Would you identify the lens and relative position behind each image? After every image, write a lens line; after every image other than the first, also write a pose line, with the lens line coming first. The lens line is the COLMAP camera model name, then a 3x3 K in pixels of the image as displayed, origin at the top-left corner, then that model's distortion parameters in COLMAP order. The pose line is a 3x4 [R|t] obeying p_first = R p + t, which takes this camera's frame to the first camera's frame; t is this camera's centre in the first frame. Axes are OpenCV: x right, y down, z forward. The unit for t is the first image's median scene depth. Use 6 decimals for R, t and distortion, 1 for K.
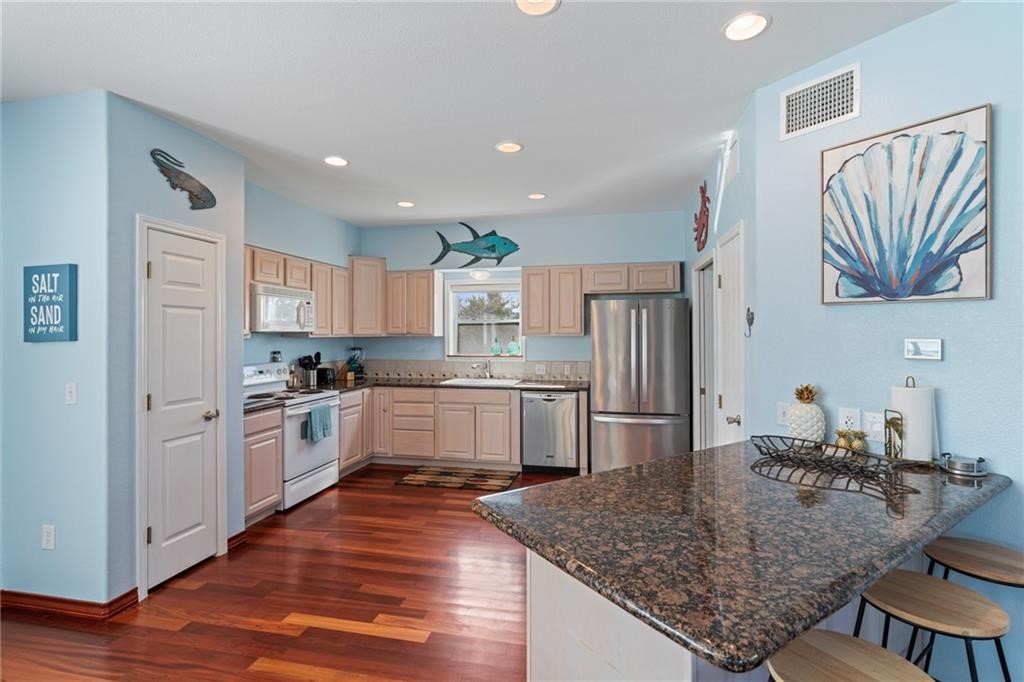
lens RADIAL K [[466.2, 0, 505.8], [0, 466.2, 336.7], [0, 0, 1]] dist [-0.011682, 0.003486]
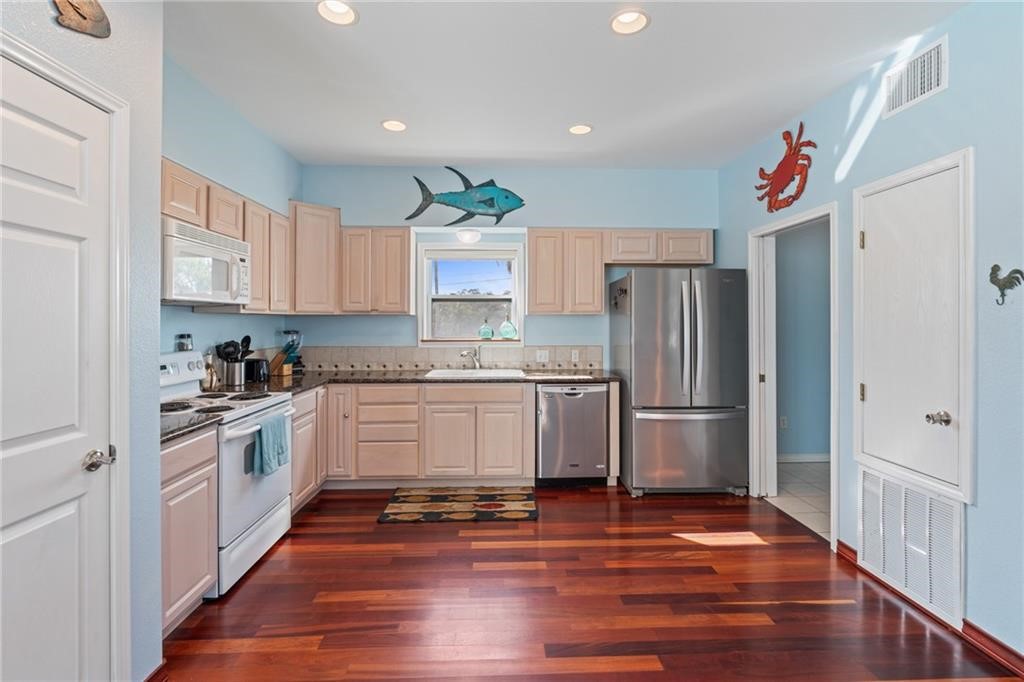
lens RADIAL K [[466.2, 0, 513.1], [0, 466.2, 322.7], [0, 0, 1]] dist [-0.011682, 0.003486]
pose [[0.968179, 0.001758, 0.250252, -0.199688], [-0.001103, 0.999996, -0.002757, 0.015745], [-0.250256, 0.002393, 0.968177, 0.249164]]
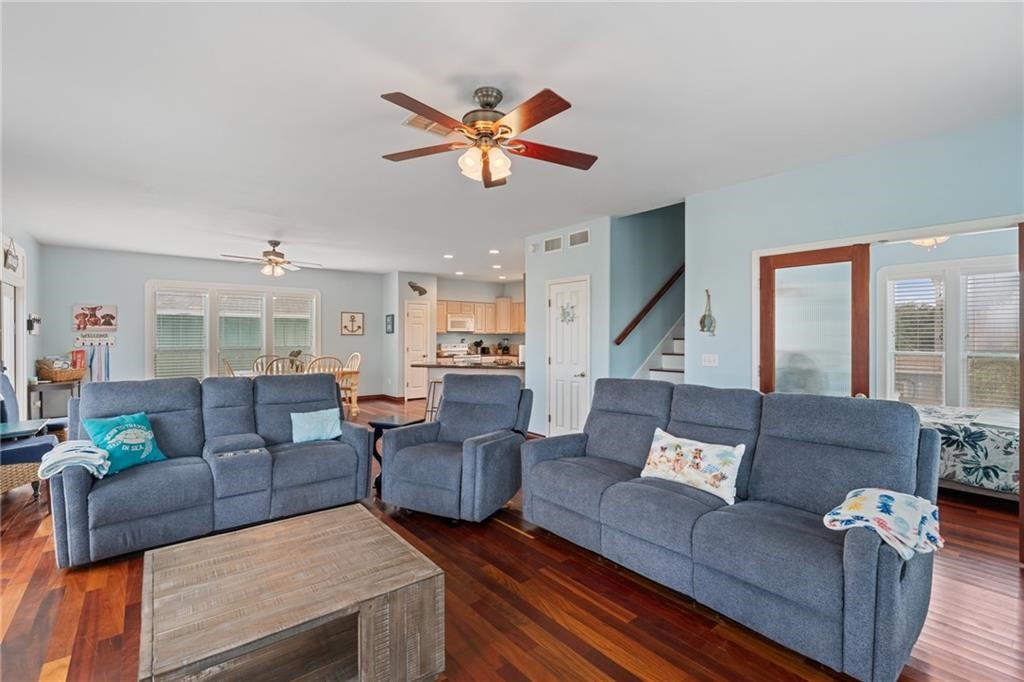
lens RADIAL K [[466.2, 0, 511.6], [0, 466.2, 340.1], [0, 0, 1]] dist [-0.011682, 0.003486]
pose [[0.783038, 0.008437, -0.621916, 1.217172], [-0.006080, 0.999964, 0.005910, 0.019764], [0.621944, -0.000846, 0.783062, -0.782894]]
